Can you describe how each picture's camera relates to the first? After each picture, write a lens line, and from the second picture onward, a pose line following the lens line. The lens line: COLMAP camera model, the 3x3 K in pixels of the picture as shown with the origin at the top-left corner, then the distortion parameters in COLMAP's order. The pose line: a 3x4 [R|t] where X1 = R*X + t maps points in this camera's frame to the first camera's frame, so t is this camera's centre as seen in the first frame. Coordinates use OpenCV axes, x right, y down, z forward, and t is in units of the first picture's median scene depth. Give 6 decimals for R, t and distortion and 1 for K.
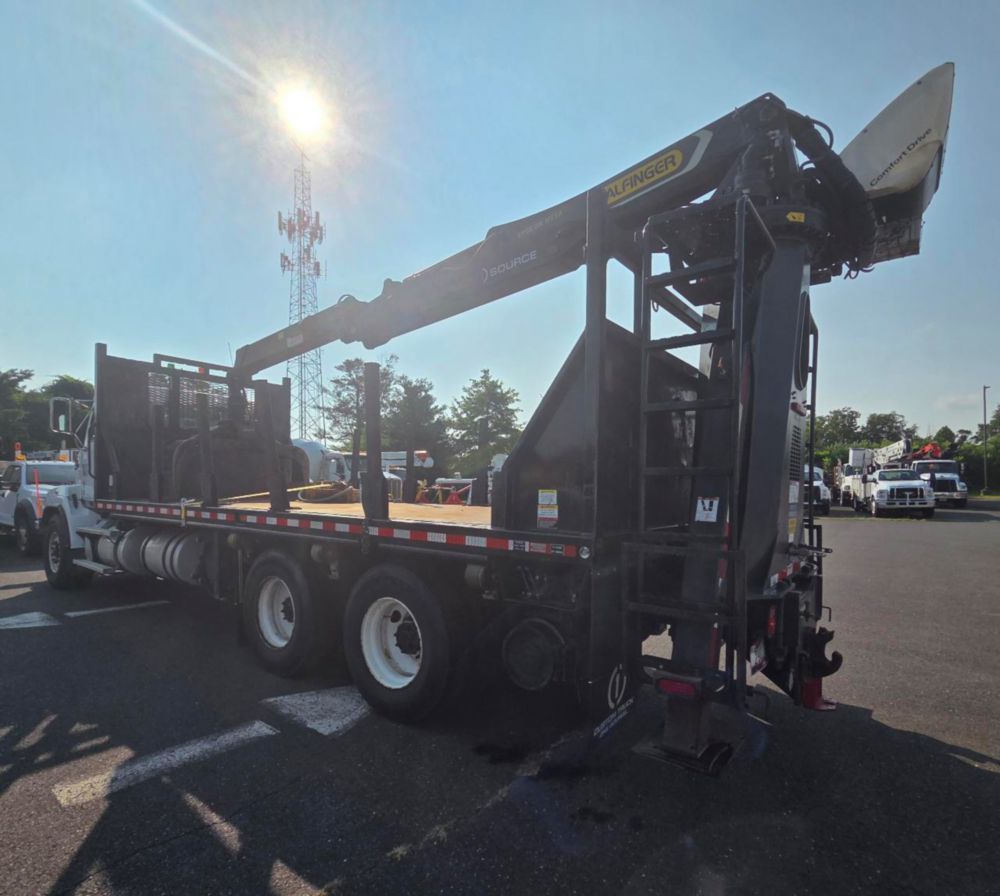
lens RADIAL K [[548.8, 0, 496.2], [0, 548.8, 500.1], [0, 0, 1]] dist [-0.000157, -0.000790]
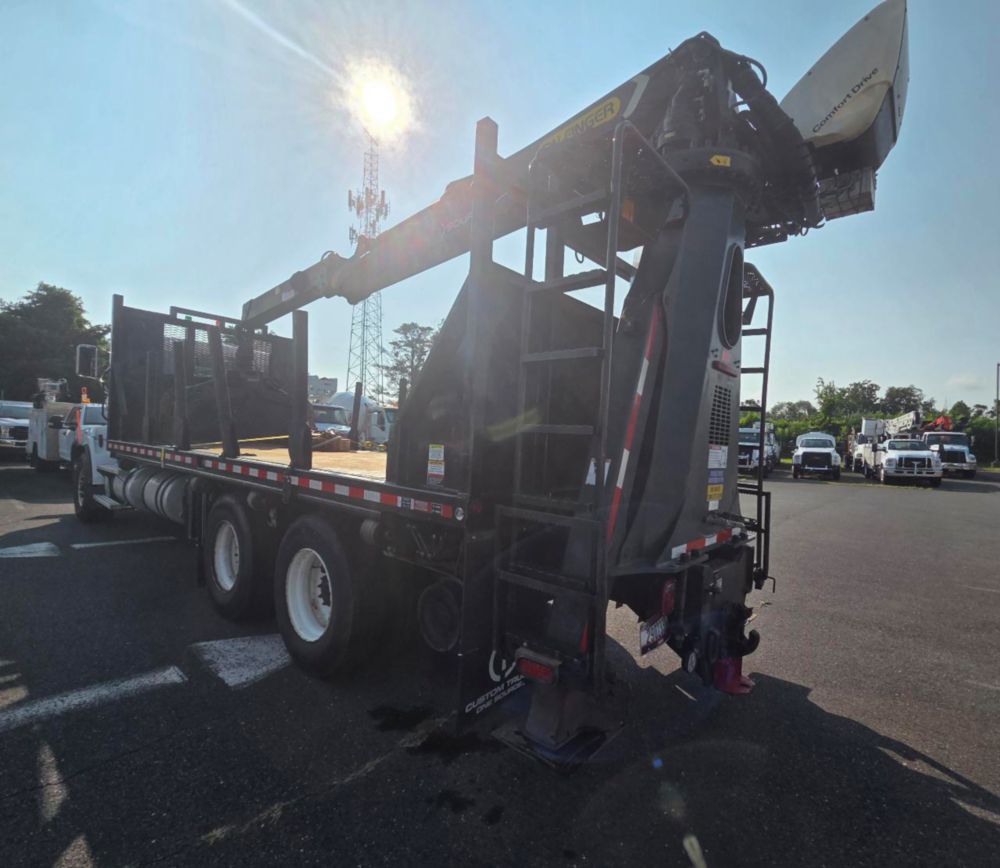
lens RADIAL K [[496.7, 0, 517.1], [0, 496.7, 451.9], [0, 0, 1]] dist [0.000554, -0.000875]
pose [[0.998370, 0.036717, -0.043701, 0.206871], [-0.036931, 0.999309, -0.004102, -0.006070], [0.043520, 0.005709, 0.999036, 0.119451]]
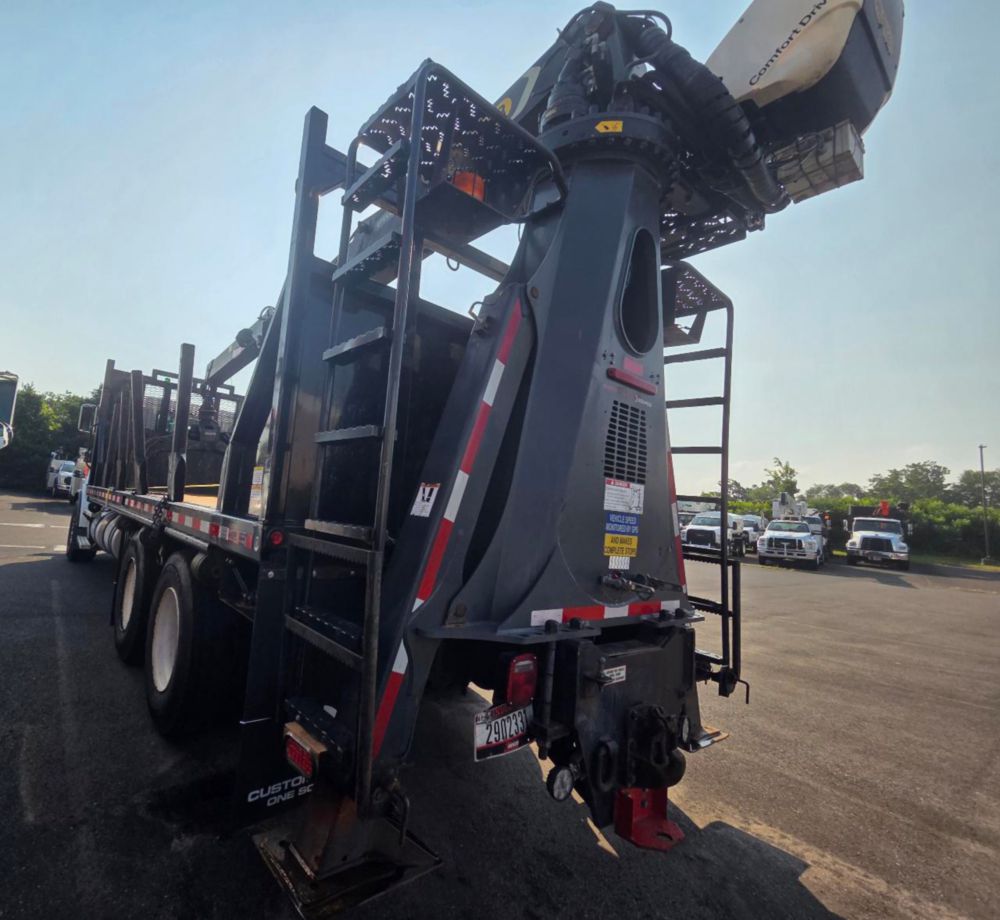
lens RADIAL K [[499.0, 0, 385.3], [0, 499.0, 457.9], [0, 0, 1]] dist [0.000734, -0.000614]
pose [[0.955549, 0.043503, -0.291607, 0.379731], [-0.082077, 0.989207, -0.121379, 0.033541], [0.283179, 0.139918, 0.948806, 0.263151]]
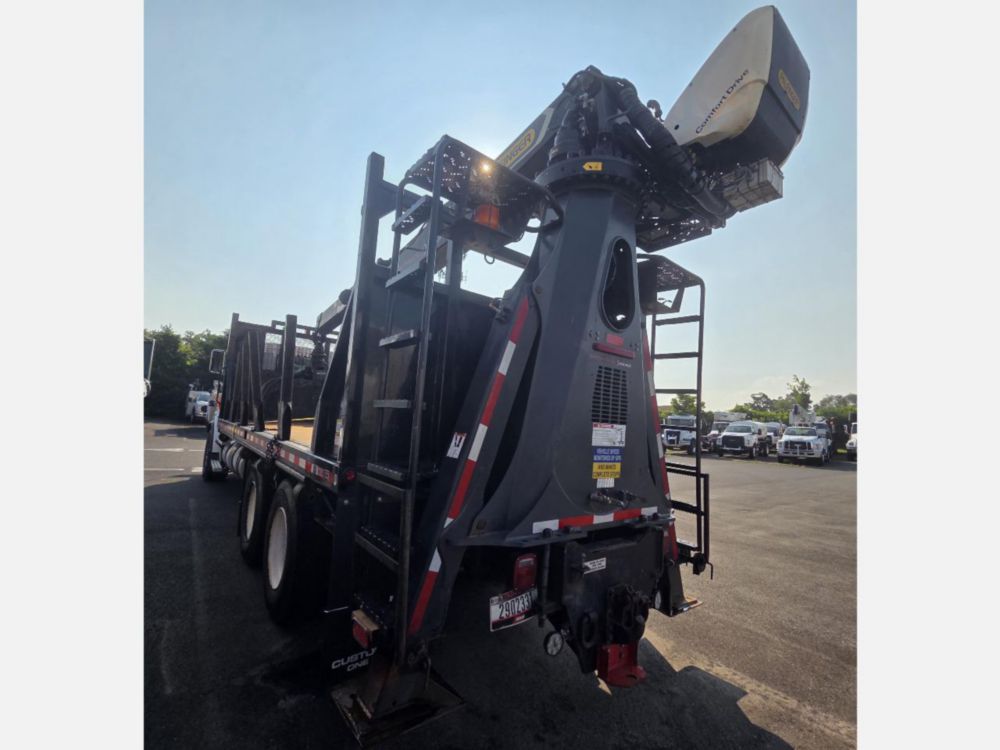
lens RADIAL K [[418.9, 0, 500.6], [0, 418.9, 384.0], [0, 0, 1]] dist [0.001510, -0.000243]
pose [[0.969076, 0.025626, -0.245430, 0.468764], [-0.055596, 0.991695, -0.115977, -0.006846], [0.240419, 0.126035, 0.962452, 0.201985]]
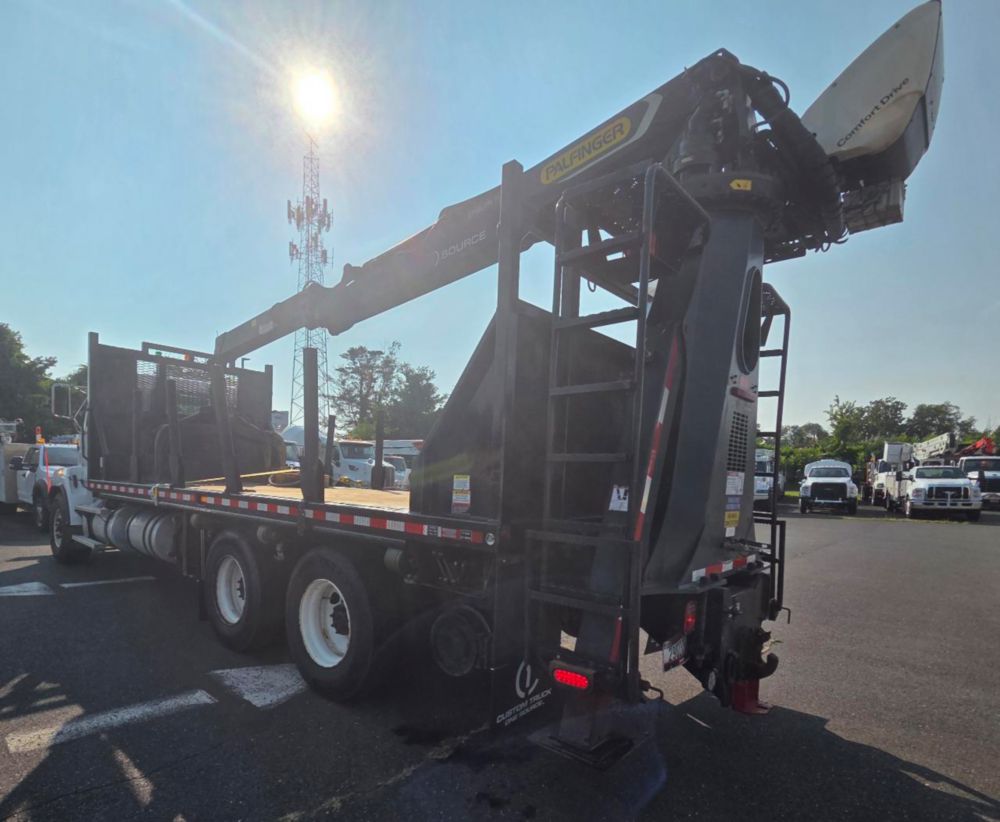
lens RADIAL K [[555.2, 0, 438.8], [0, 555.2, 508.3], [0, 0, 1]] dist [0.000404, -0.000668]
pose [[0.993567, 0.025311, -0.110384, 0.126724], [-0.021764, 0.999211, 0.033216, 0.006550], [0.111138, -0.030600, 0.993334, -0.001232]]
